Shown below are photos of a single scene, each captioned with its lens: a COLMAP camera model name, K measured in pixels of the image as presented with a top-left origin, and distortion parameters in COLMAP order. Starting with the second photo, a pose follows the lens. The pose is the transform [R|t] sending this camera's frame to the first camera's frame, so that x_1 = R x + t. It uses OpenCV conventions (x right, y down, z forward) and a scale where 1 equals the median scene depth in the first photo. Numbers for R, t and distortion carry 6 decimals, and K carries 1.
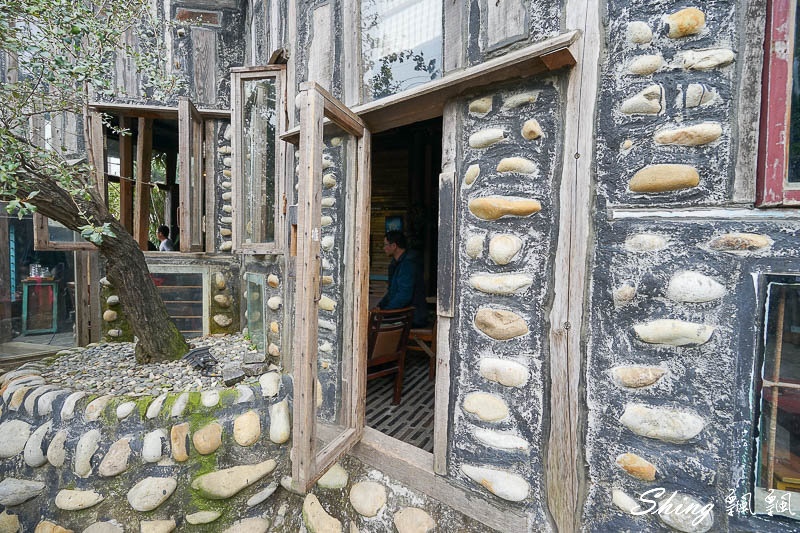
lens RADIAL K [[363.7, 0, 400.0], [0, 363.7, 266.5], [0, 0, 1]] dist [0.000845, 0.014127]
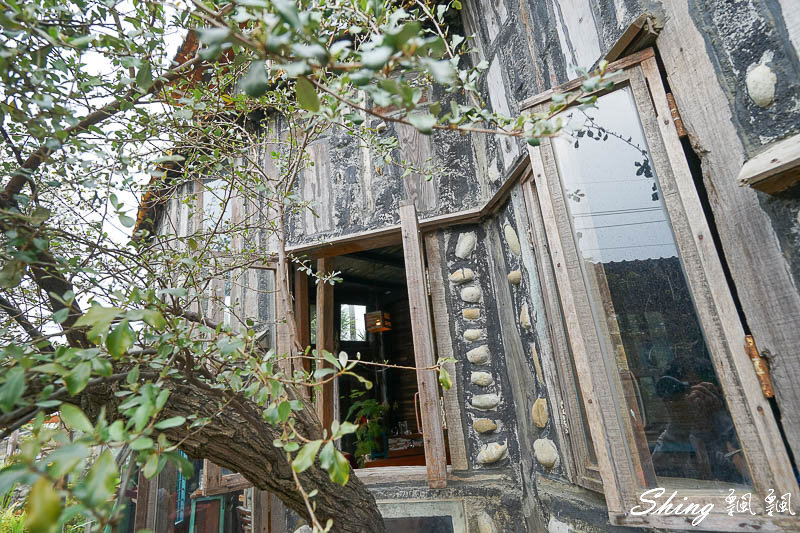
lens RADIAL K [[439.4, 0, 400.0], [0, 439.4, 266.5], [0, 0, 1]] dist [0.005157, 0.001126]
pose [[0.920852, -0.214162, -0.325830, -0.346642], [0.099397, 0.936980, -0.334947, -0.111151], [0.377029, 0.276050, 0.884107, 0.350177]]
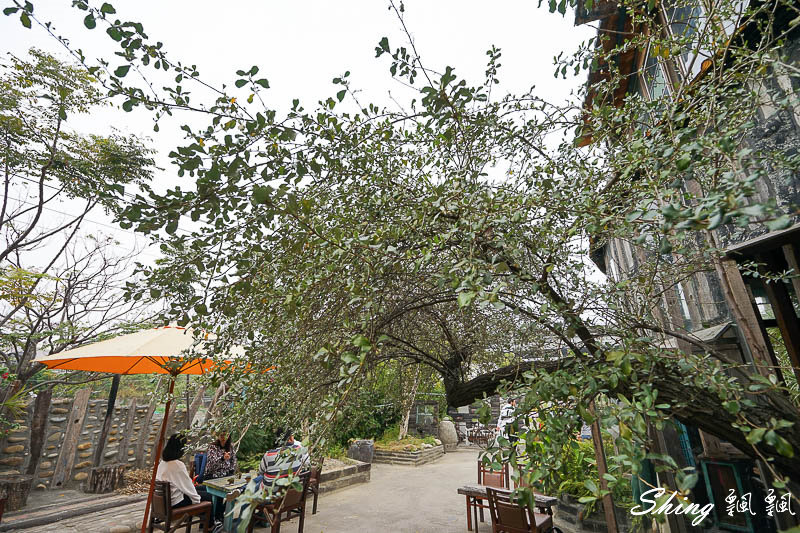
lens RADIAL K [[361.6, 0, 400.0], [0, 361.6, 266.5], [0, 0, 1]] dist [0.002263, 0.001586]
pose [[0.129569, -0.347821, -0.928565, -0.207854], [-0.029572, 0.934687, -0.354240, -0.115818], [0.991129, 0.073358, 0.110821, 0.228174]]
